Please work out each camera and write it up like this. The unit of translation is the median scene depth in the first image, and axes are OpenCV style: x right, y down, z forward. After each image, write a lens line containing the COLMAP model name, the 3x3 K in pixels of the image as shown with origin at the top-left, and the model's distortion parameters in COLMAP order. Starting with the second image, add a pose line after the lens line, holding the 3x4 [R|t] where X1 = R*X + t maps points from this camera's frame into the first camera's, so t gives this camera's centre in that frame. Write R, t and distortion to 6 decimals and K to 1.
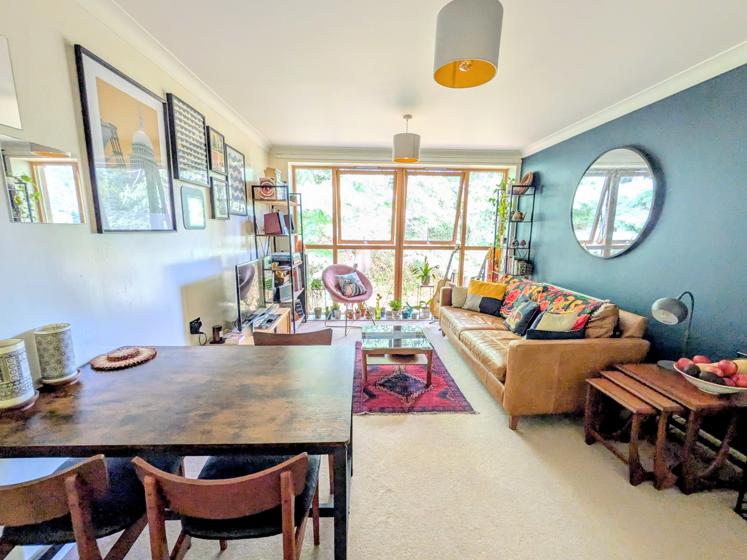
lens RADIAL K [[314.8, 0, 375.3], [0, 314.8, 280.5], [0, 0, 1]] dist [0.000864, 0.000089]
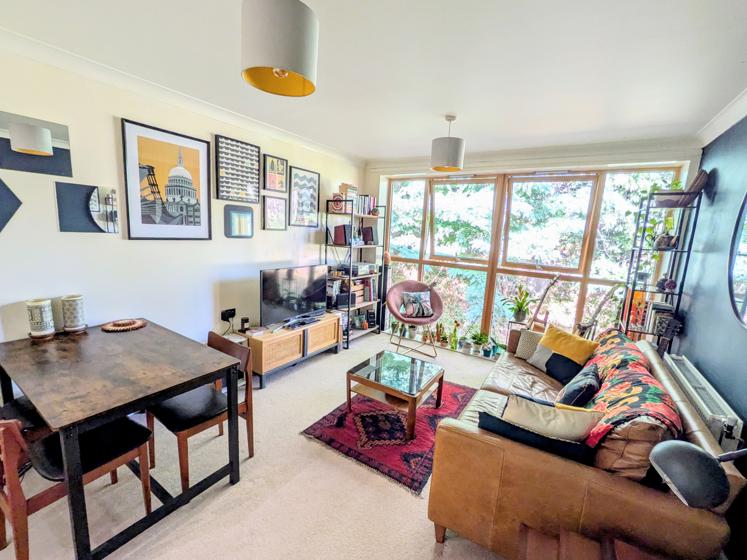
lens RADIAL K [[322.9, 0, 373.5], [0, 322.9, 280.0], [0, 0, 1]] dist [0.000341, 0.000007]
pose [[0.813049, 0.127121, -0.568148, 0.495533], [-0.143186, 0.989558, 0.016504, -0.077600], [0.564314, 0.067933, 0.822761, 0.209898]]
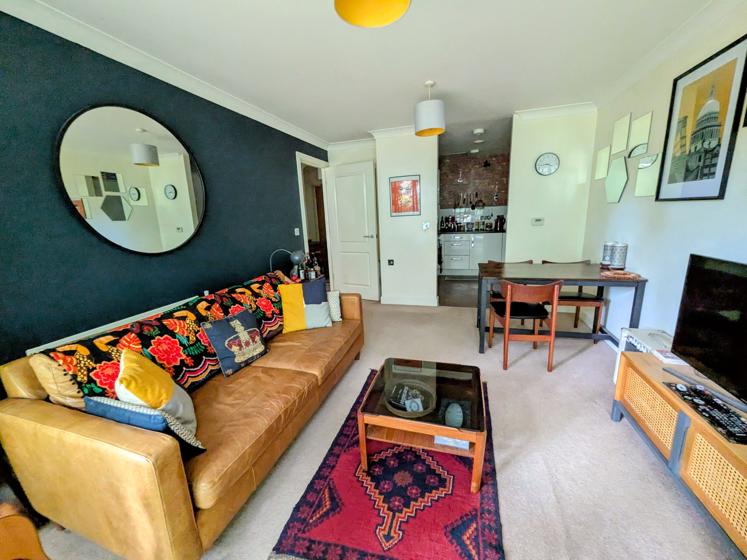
lens RADIAL K [[298.5, 0, 373.6], [0, 298.5, 282.4], [0, 0, 1]] dist [0.001889, 0.000135]
pose [[-0.939653, -0.048755, 0.338638, -0.032915], [0.088962, 0.920928, 0.379442, -0.238221], [-0.330361, 0.386670, -0.861016, 1.478647]]
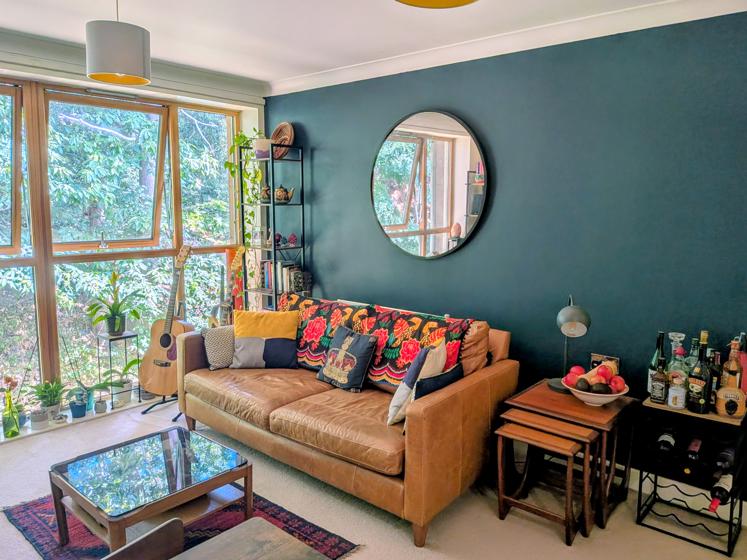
lens RADIAL K [[556.0, 0, 387.2], [0, 556.0, 280.2], [0, 0, 1]] dist [0.030972, -0.002337]
pose [[0.682024, -0.112067, 0.722692, -0.269508], [0.125920, 0.991426, 0.034904, -0.074729], [-0.720408, 0.067196, 0.690288, 0.182530]]
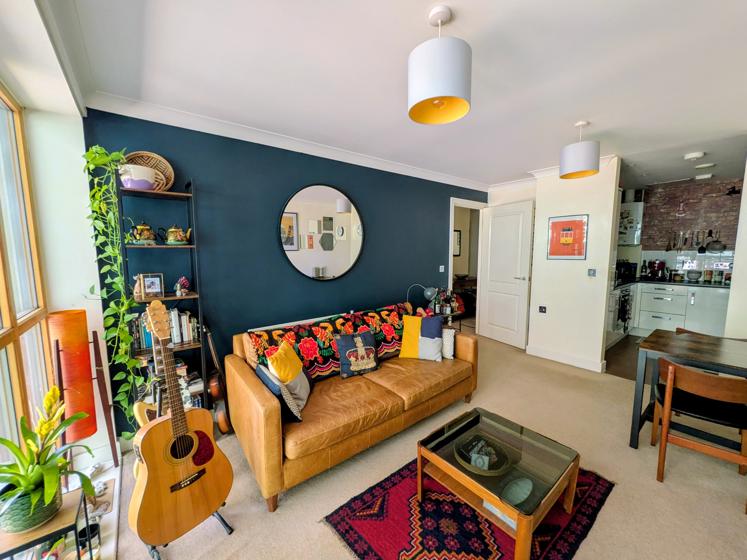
lens RADIAL K [[298.5, 0, 373.6], [0, 298.5, 282.4], [0, 0, 1]] dist [0.001889, 0.000135]
pose [[-0.583618, -0.099801, 0.805872, -0.226979], [0.137664, 0.965893, 0.219315, -0.270212], [-0.800274, 0.238936, -0.549974, 1.437294]]
